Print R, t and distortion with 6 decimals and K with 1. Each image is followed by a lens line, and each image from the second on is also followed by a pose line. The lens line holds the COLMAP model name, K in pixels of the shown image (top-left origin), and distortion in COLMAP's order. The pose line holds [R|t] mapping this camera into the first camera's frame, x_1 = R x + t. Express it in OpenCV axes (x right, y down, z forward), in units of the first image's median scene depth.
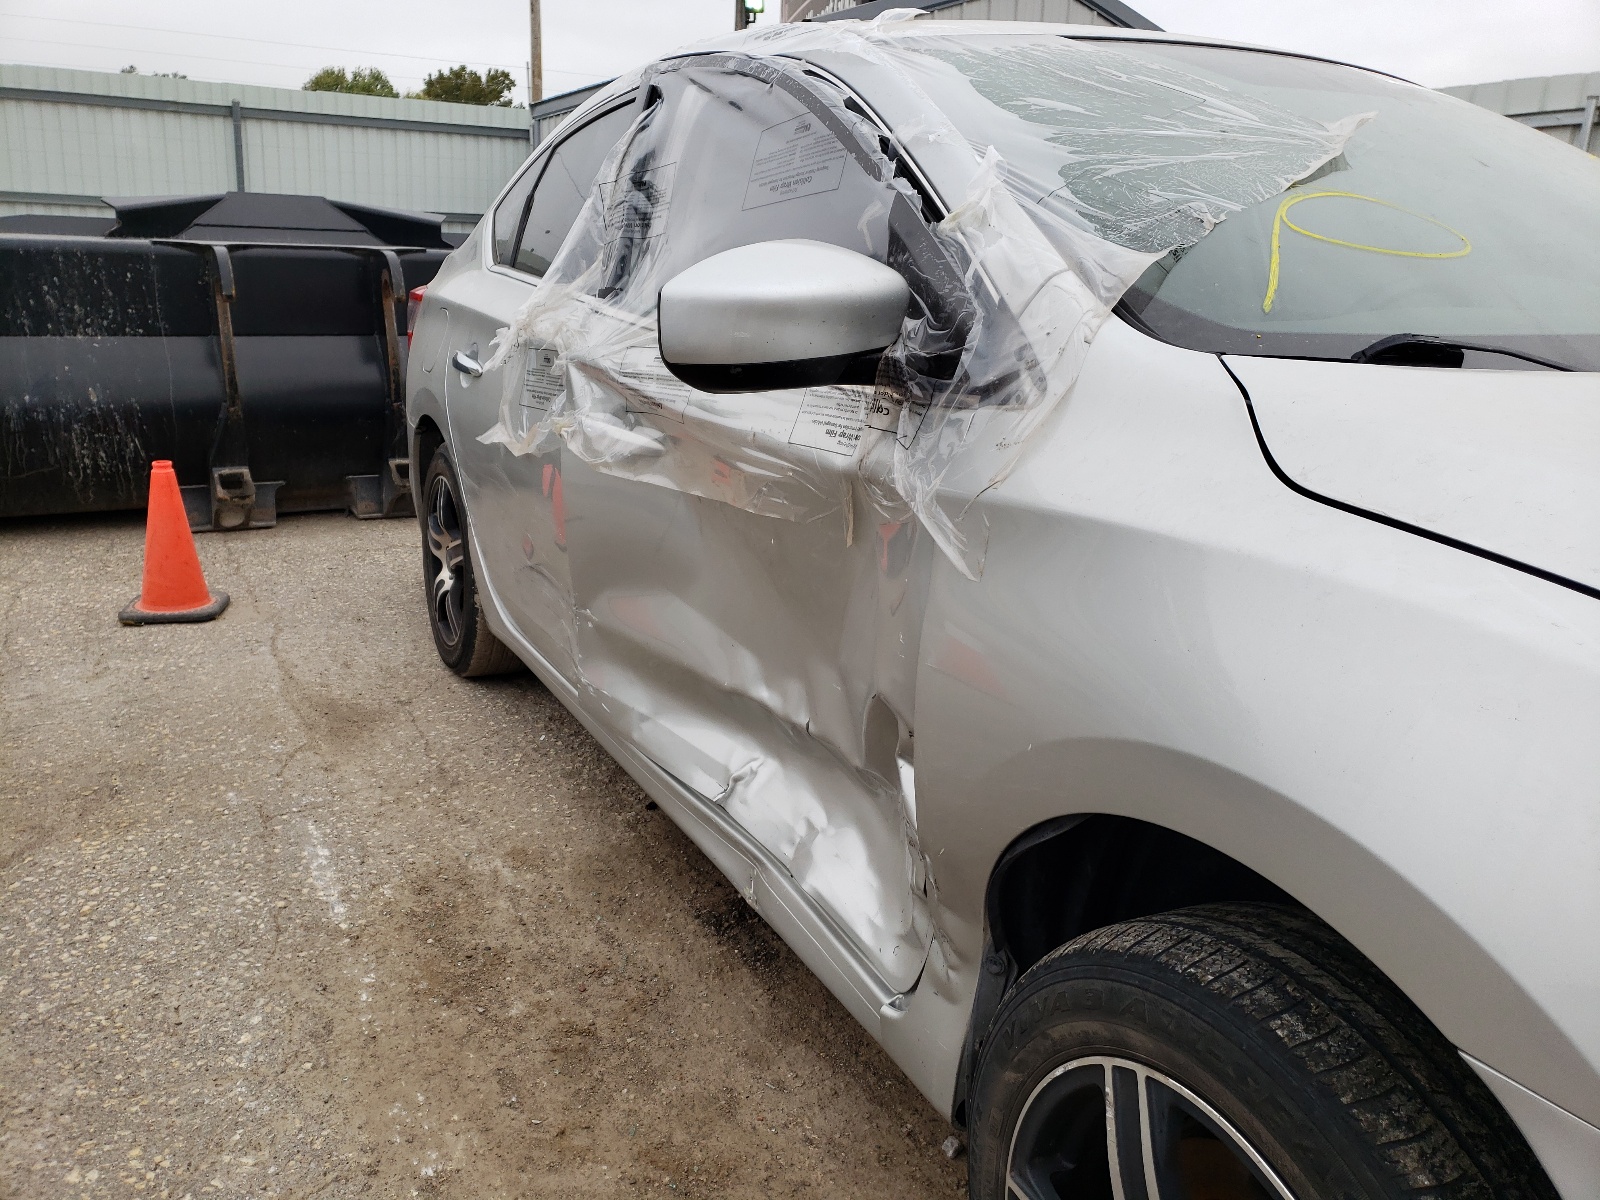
lens RADIAL K [[1197.2, 0, 804.7], [0, 1197.2, 591.7], [0, 0, 1]] dist [0.014085, -0.017998]
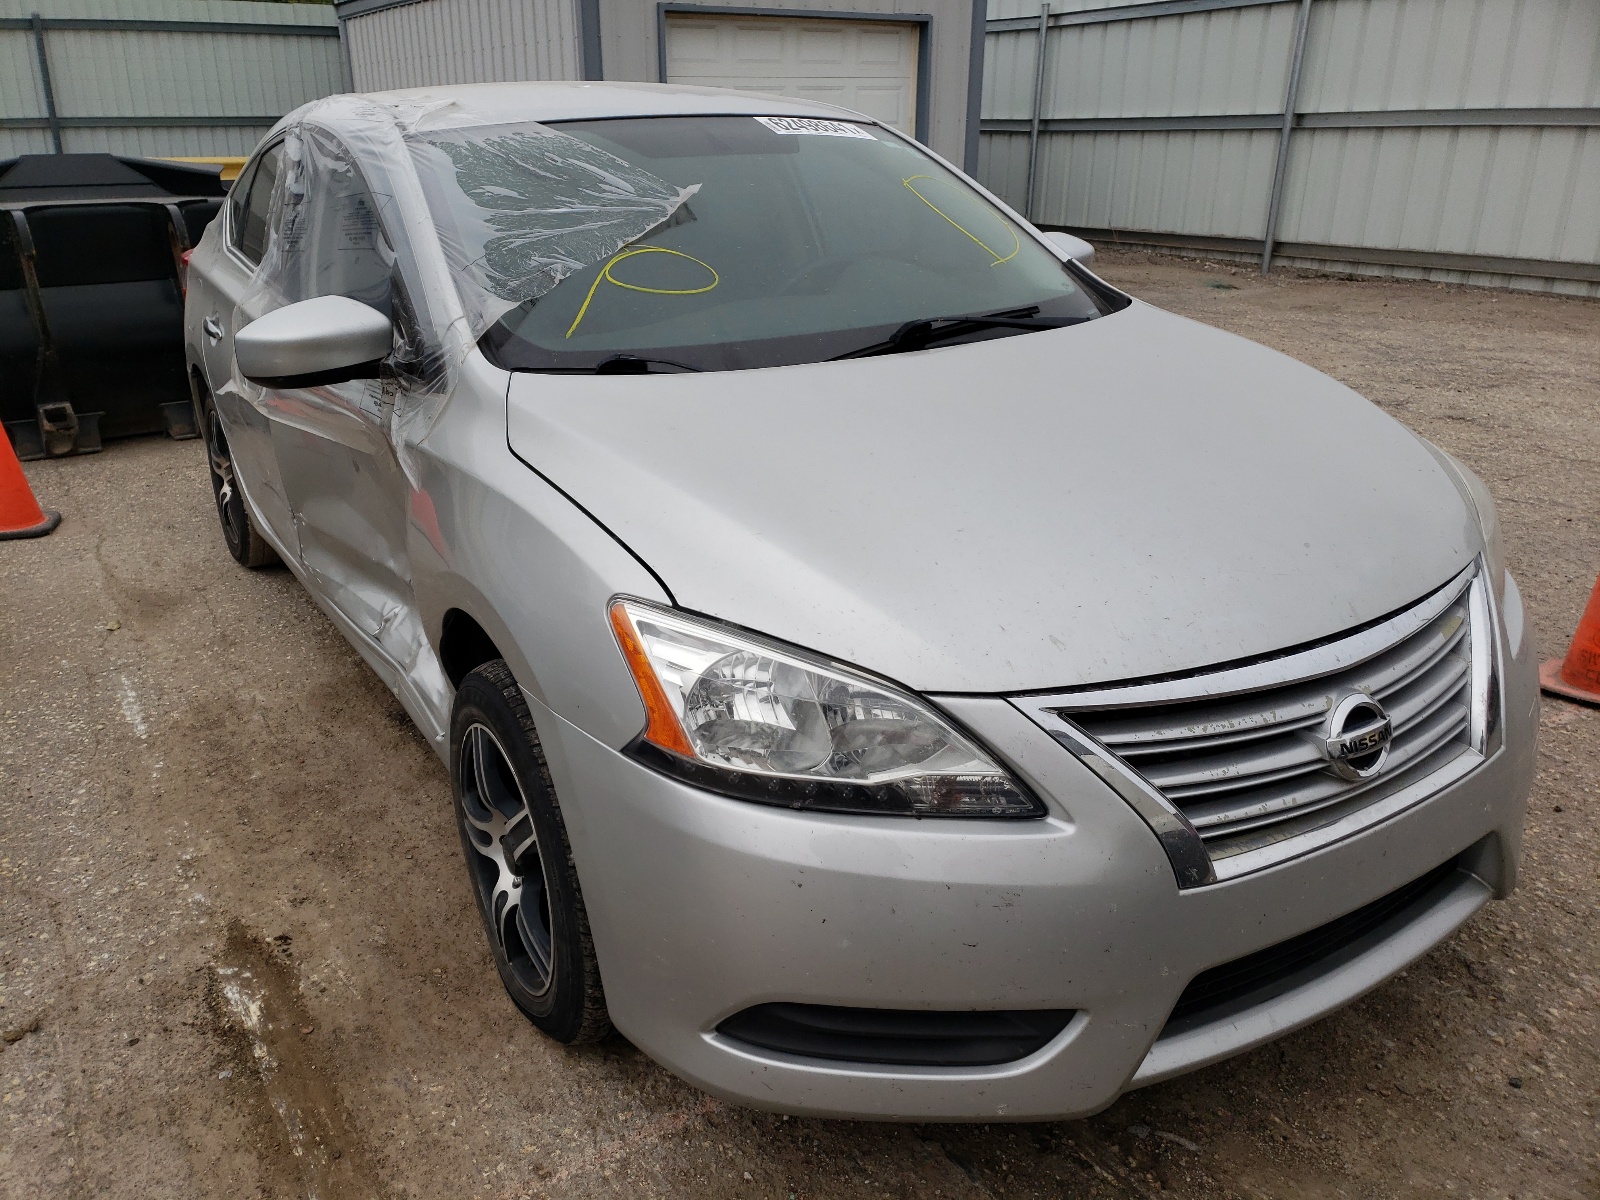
lens RADIAL K [[1197.2, 0, 796.1], [0, 1197.2, 613.2], [0, 0, 1]] dist [0.014085, -0.017998]
pose [[0.995902, -0.064783, 0.063108, 0.309329], [0.056418, 0.990382, 0.126335, -0.014562], [-0.070686, -0.122257, 0.989978, -0.468970]]
